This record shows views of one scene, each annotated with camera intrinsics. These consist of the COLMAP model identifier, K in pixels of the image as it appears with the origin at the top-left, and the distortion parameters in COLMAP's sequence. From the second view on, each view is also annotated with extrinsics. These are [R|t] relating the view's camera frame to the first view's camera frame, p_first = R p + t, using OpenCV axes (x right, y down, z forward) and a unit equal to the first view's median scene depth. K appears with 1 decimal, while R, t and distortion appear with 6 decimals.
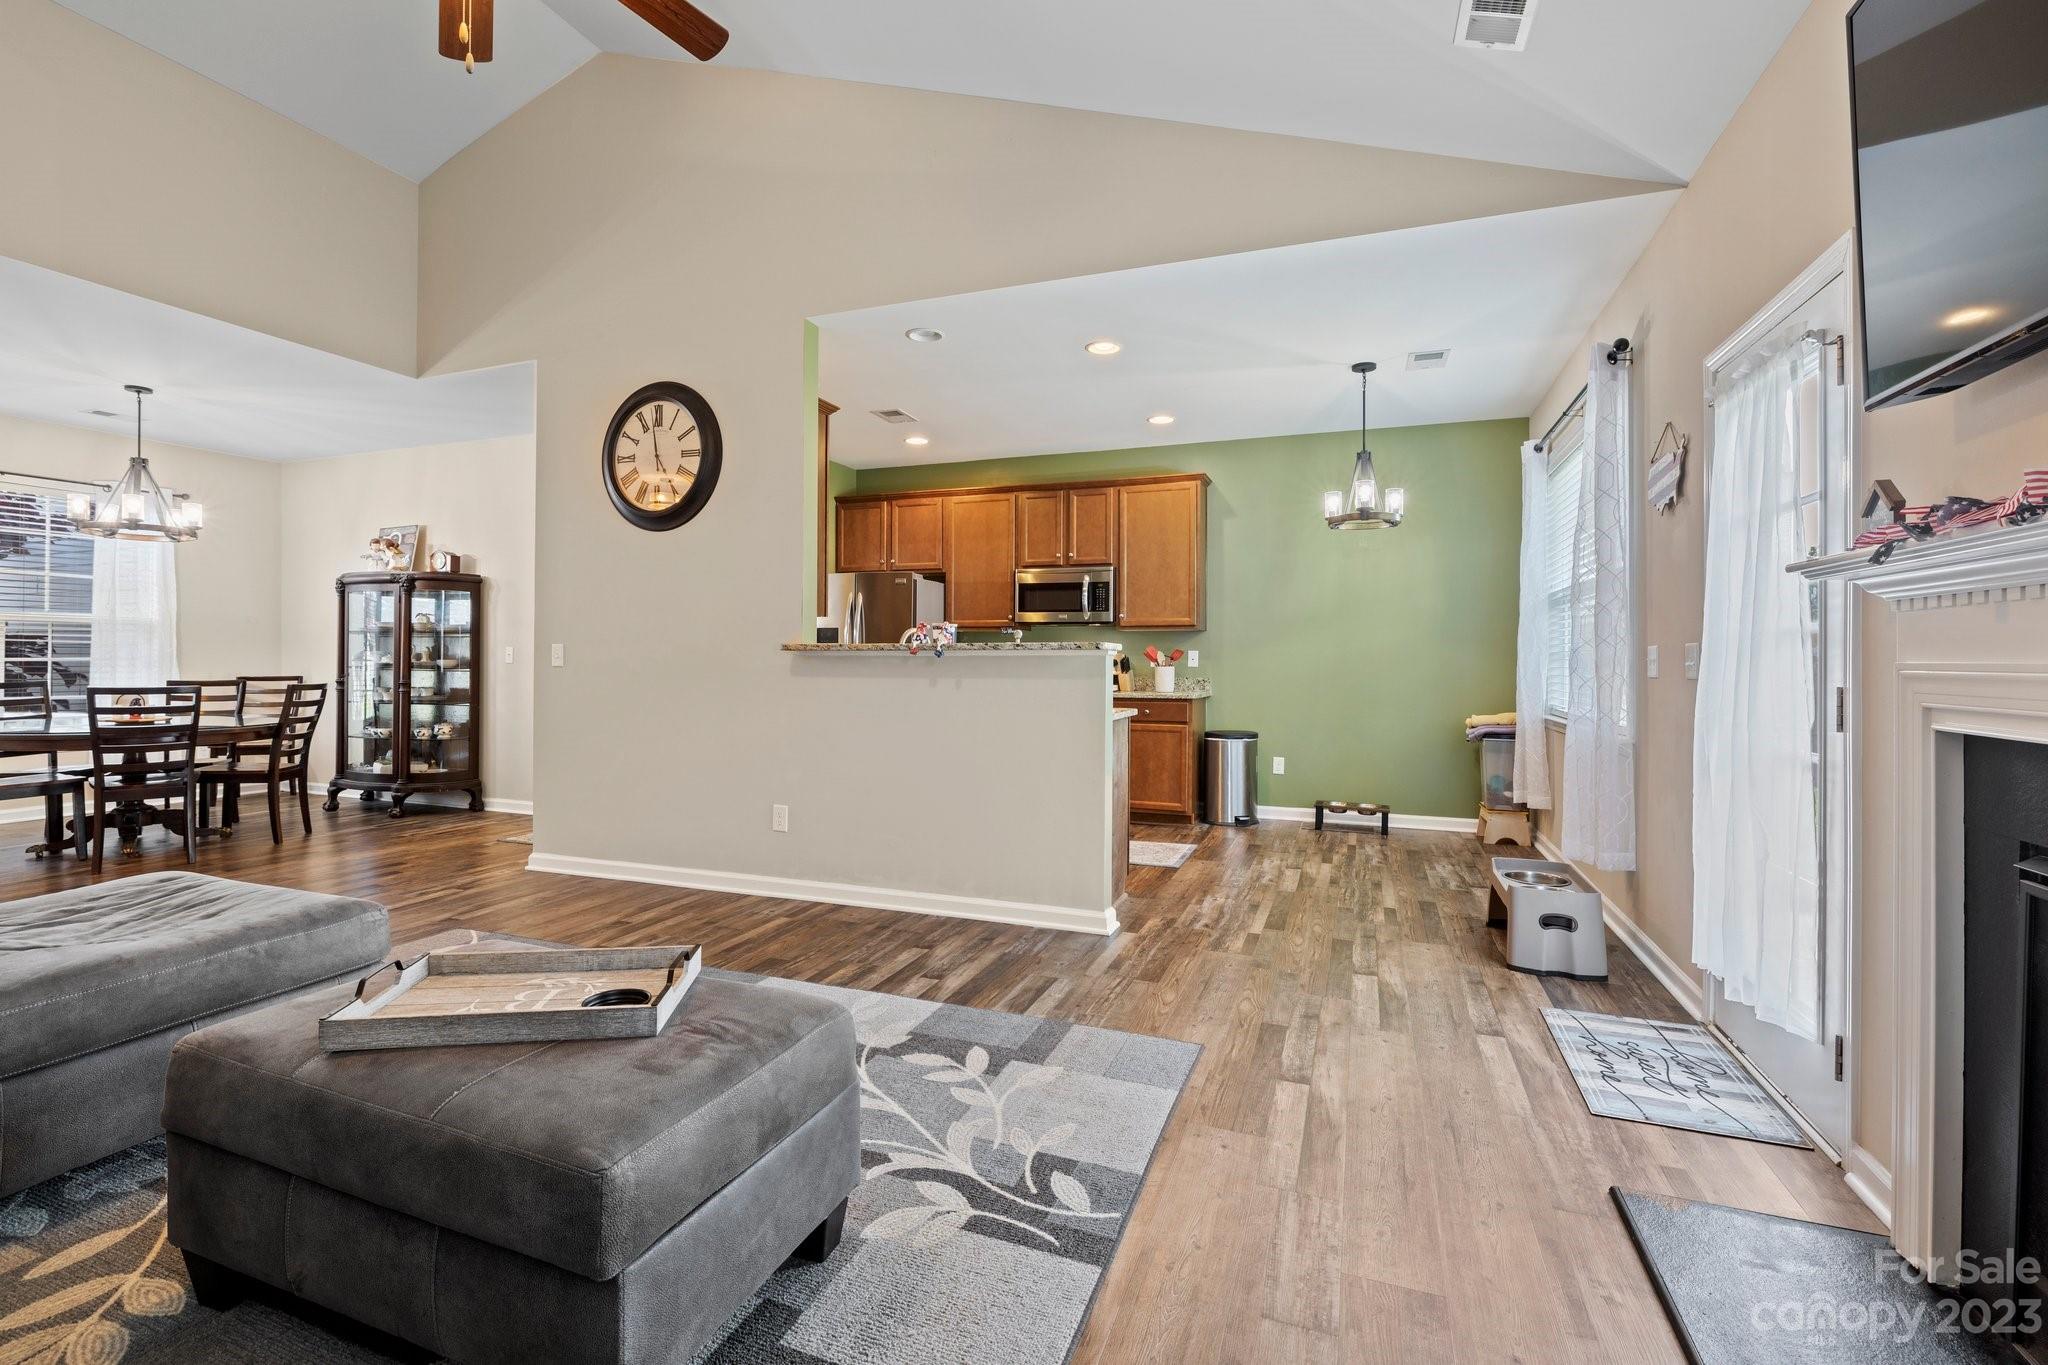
lens RADIAL K [[912.8, 0, 1021.0], [0, 912.8, 672.0], [0, 0, 1]] dist [-0.006770, 0.001600]
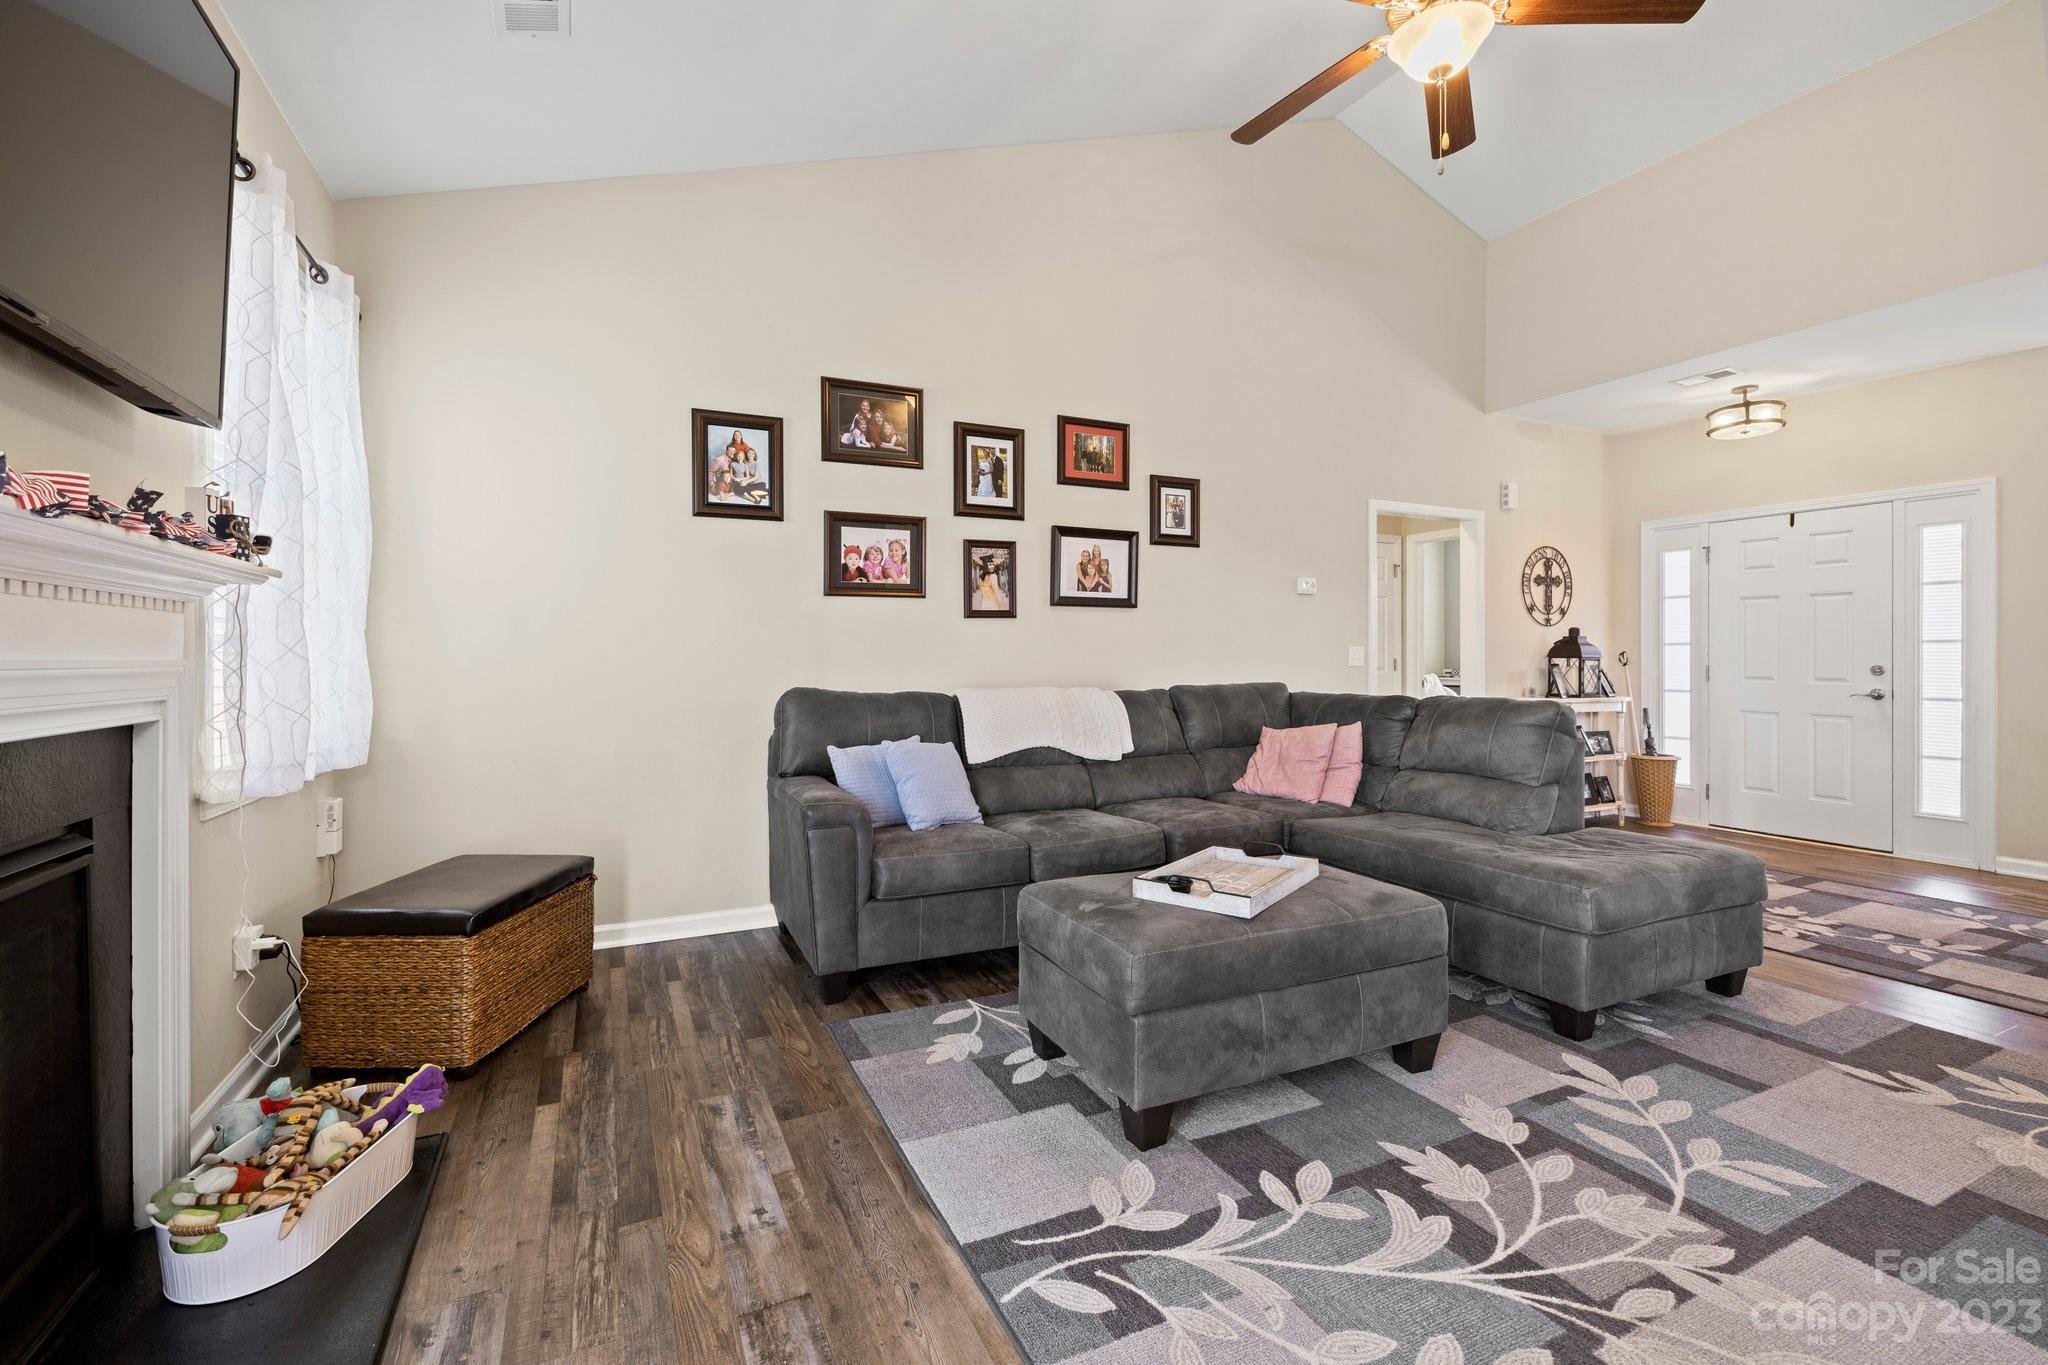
lens RADIAL K [[867.5, 0, 1015.2], [0, 867.5, 652.4], [0, 0, 1]] dist [0.002280, 0.000629]
pose [[-0.690972, -0.009125, -0.722824, 0.200156], [-0.011397, 0.999934, -0.001728, -0.006422], [0.722792, 0.007044, -0.691030, 0.447788]]
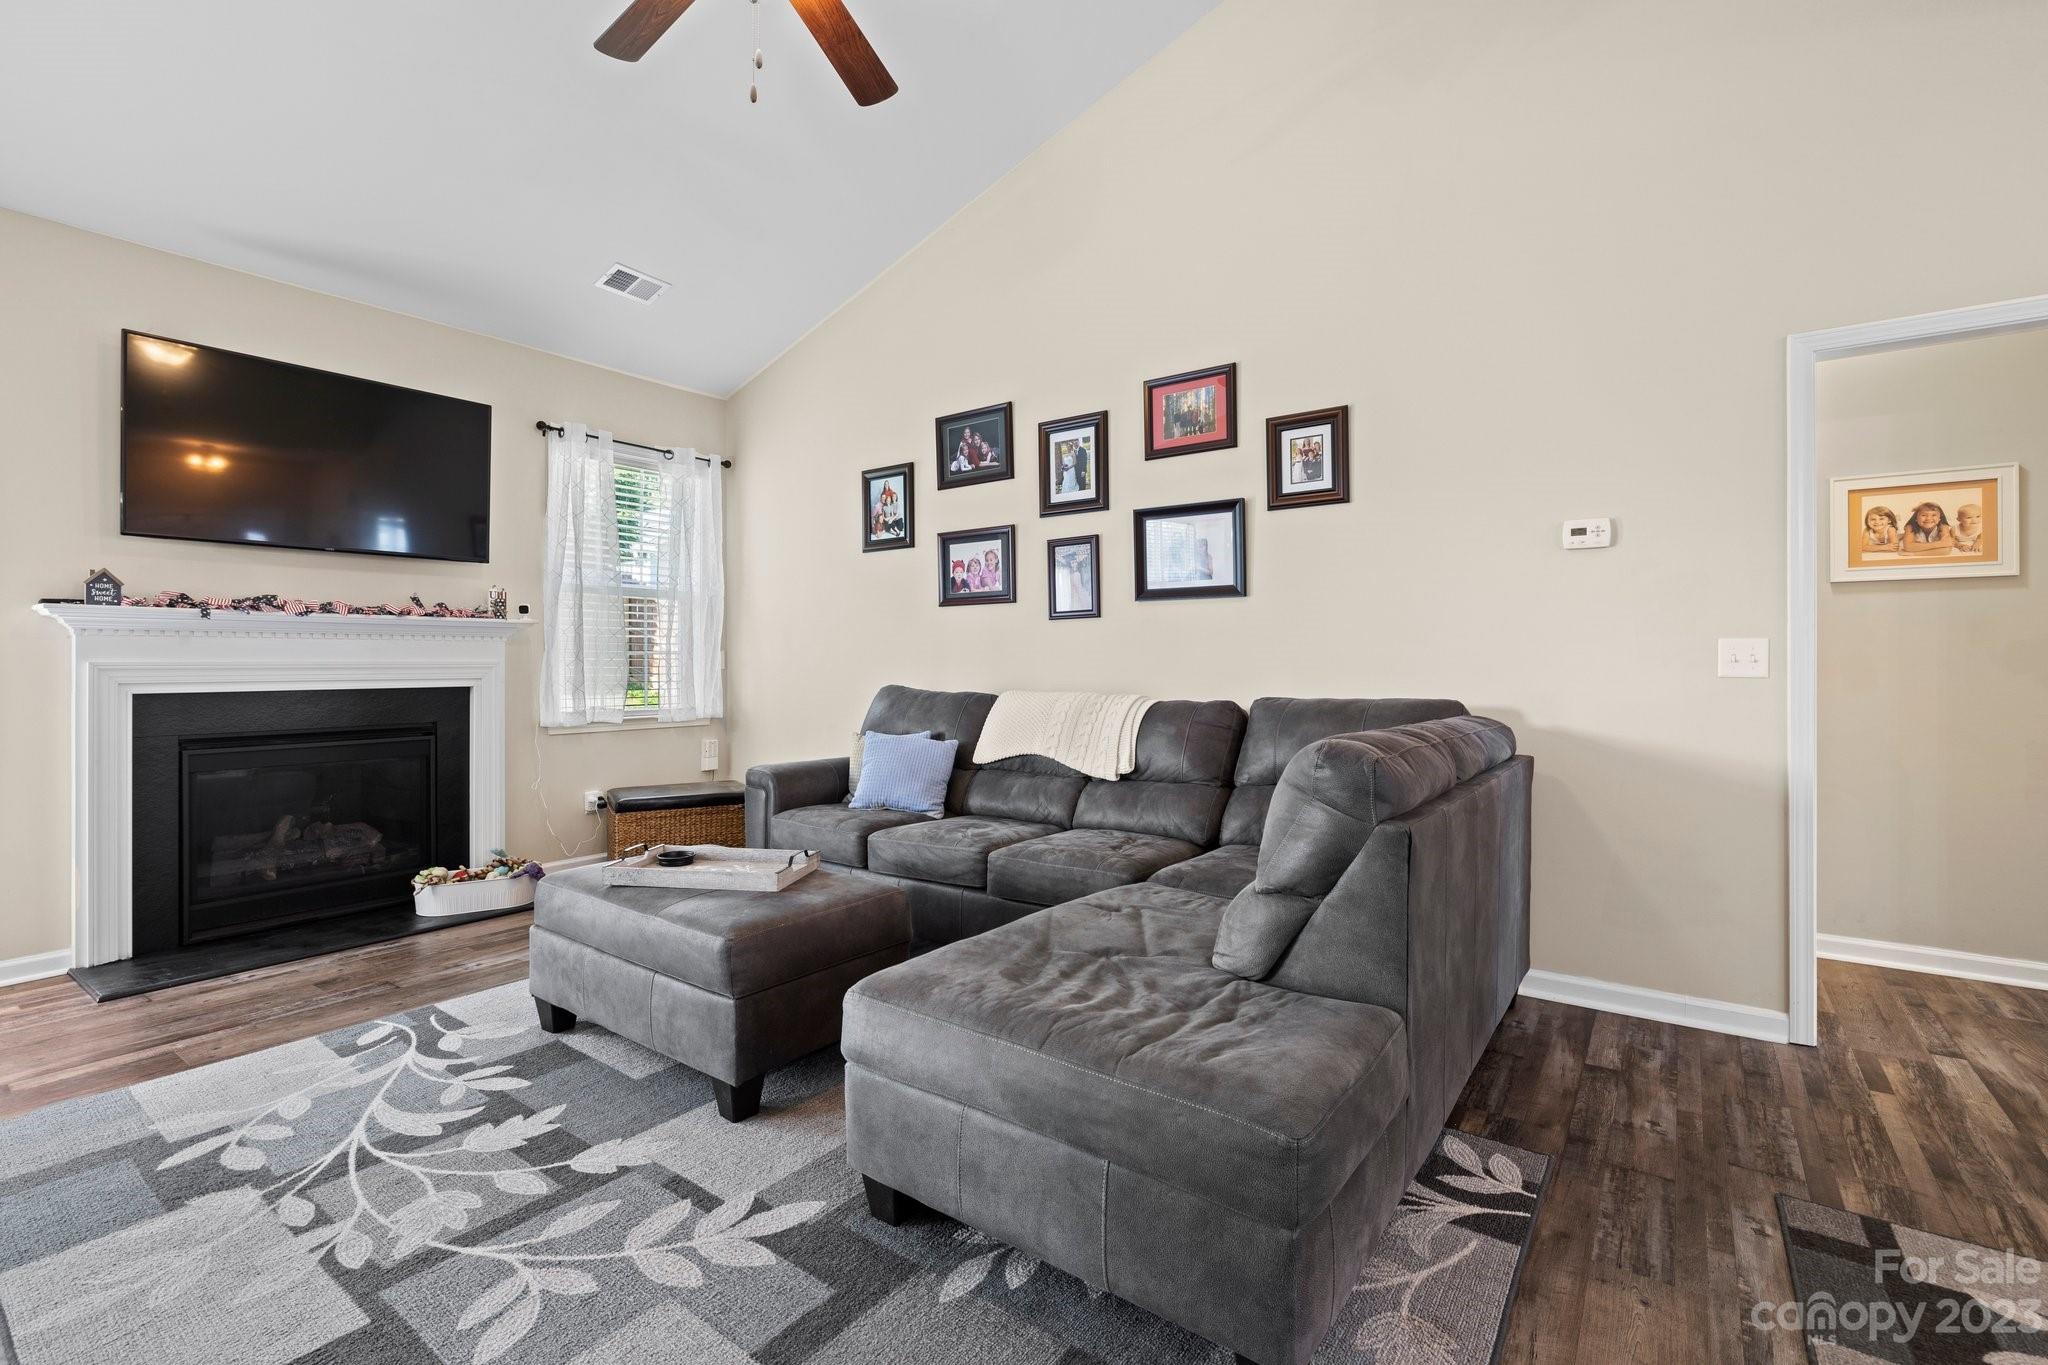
lens RADIAL K [[912.8, 0, 1005.8], [0, 912.8, 656.6], [0, 0, 1]] dist [-0.006770, 0.001600]
pose [[-0.963425, -0.003908, 0.267951, -0.379385], [-0.002053, 0.999972, 0.007202, -0.010611], [-0.267971, 0.006389, -0.963406, 0.623916]]
